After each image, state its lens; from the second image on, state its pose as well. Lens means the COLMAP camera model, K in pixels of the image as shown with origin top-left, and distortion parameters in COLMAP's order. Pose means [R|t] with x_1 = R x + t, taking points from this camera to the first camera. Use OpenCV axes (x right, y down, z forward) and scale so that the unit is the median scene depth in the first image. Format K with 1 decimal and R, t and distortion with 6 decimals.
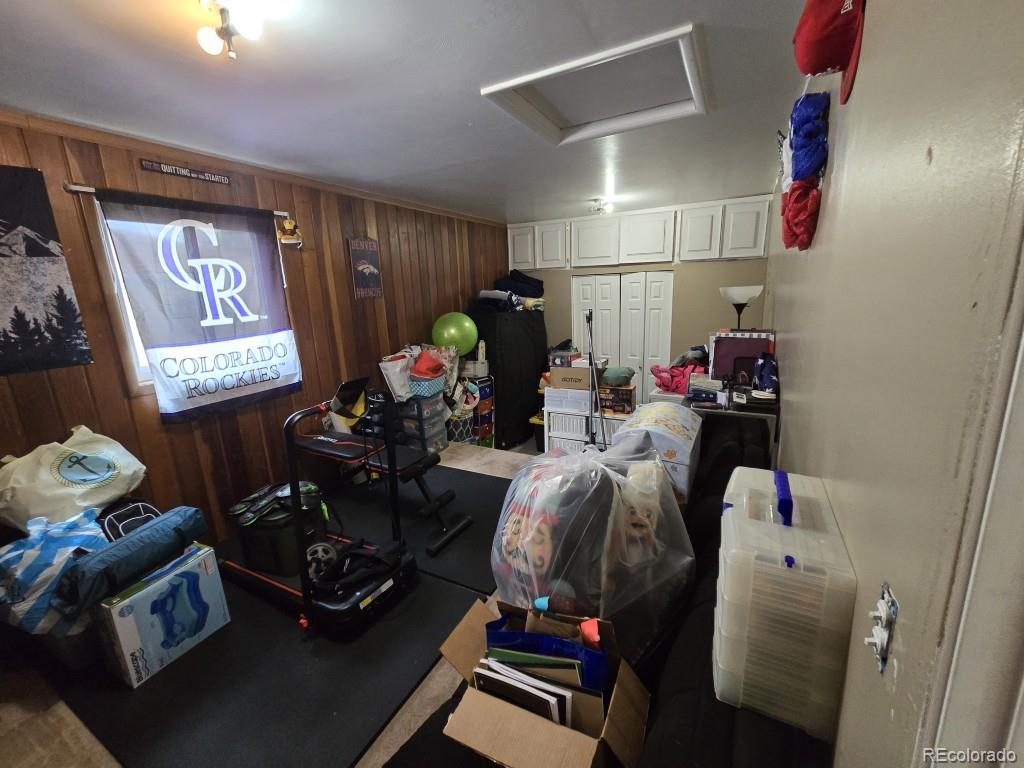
lens RADIAL K [[420.9, 0, 511.9], [0, 420.9, 380.8], [0, 0, 1]] dist [-0.000340, -0.000147]
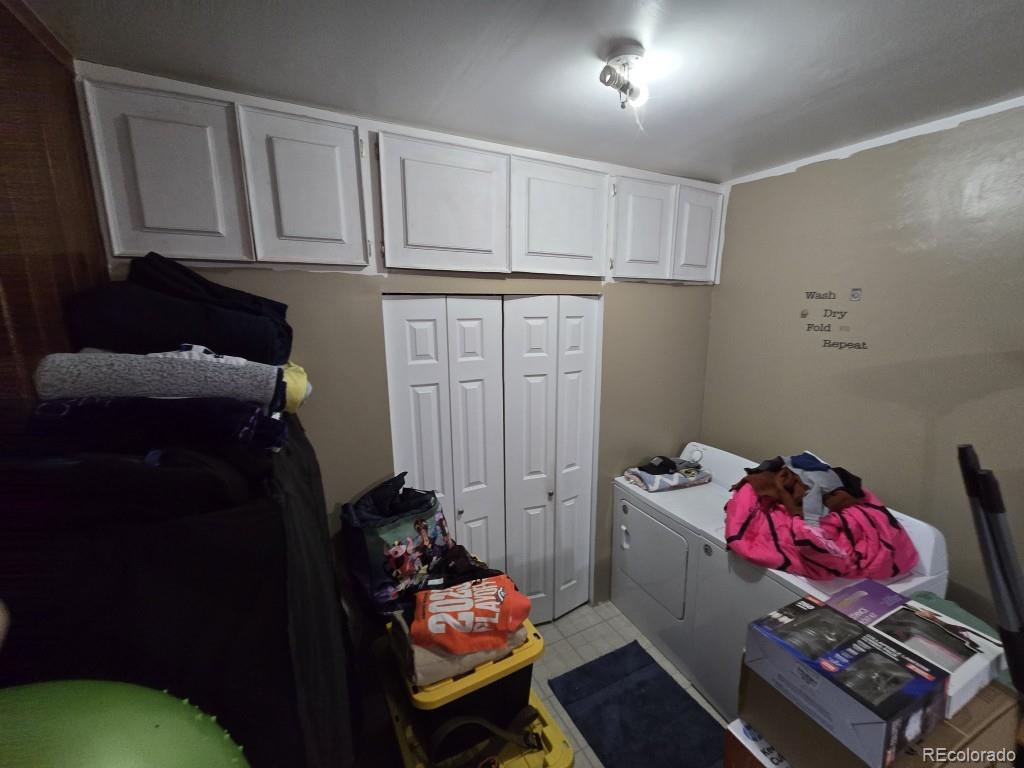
lens RADIAL K [[420.9, 0, 513.7], [0, 420.9, 393.2], [0, 0, 1]] dist [-0.000340, -0.000147]
pose [[0.569212, -0.127311, 0.812275, -0.092581], [0.160049, 0.986197, 0.042414, -0.168950], [-0.806463, 0.105861, 0.581731, 0.732629]]
